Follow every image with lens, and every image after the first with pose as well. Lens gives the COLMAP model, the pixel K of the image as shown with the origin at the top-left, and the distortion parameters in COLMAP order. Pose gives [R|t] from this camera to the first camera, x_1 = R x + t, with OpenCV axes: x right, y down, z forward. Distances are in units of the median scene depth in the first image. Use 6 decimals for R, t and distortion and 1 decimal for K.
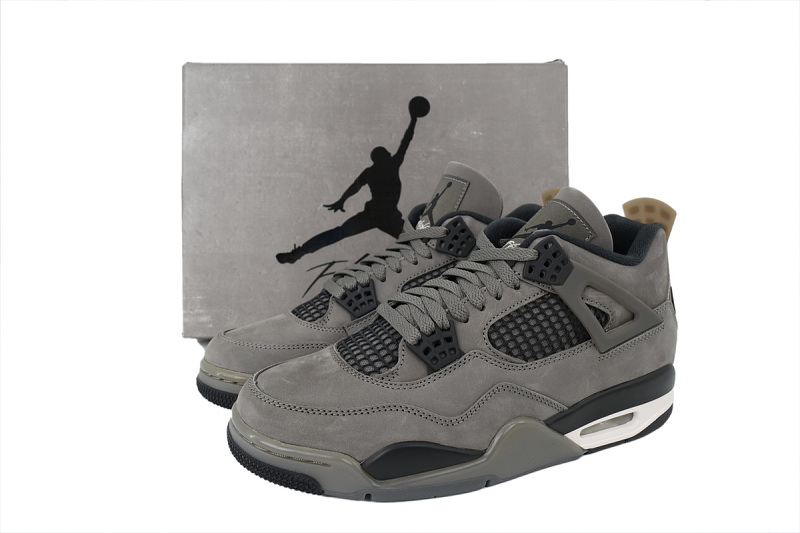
lens RADIAL K [[647.9, 0, 400.0], [0, 647.9, 266.5], [0, 0, 1]] dist [-0.001688, -0.000460]
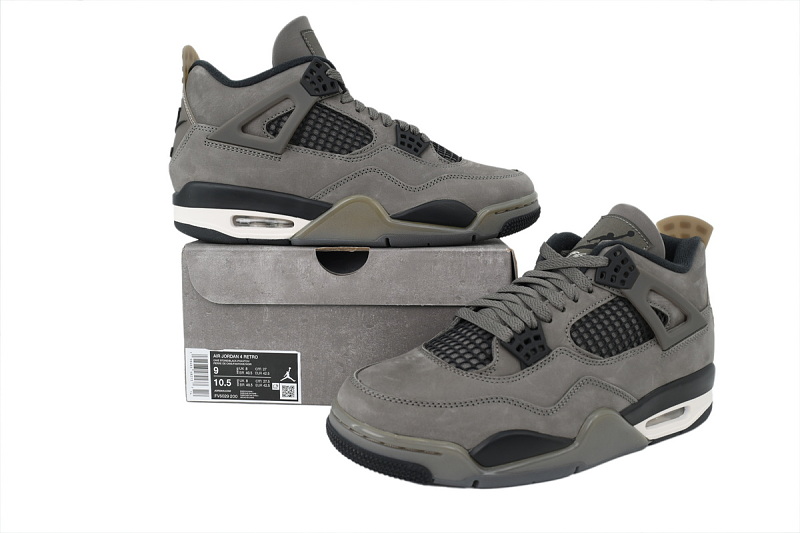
lens RADIAL K [[647.9, 0, 400.0], [0, 647.9, 266.5], [0, 0, 1]] dist [-0.001688, -0.000460]
pose [[0.995192, -0.000337, 0.097942, -0.259505], [0.006372, 0.998099, -0.061305, 0.057754], [-0.097735, 0.061634, 0.993302, -0.070327]]
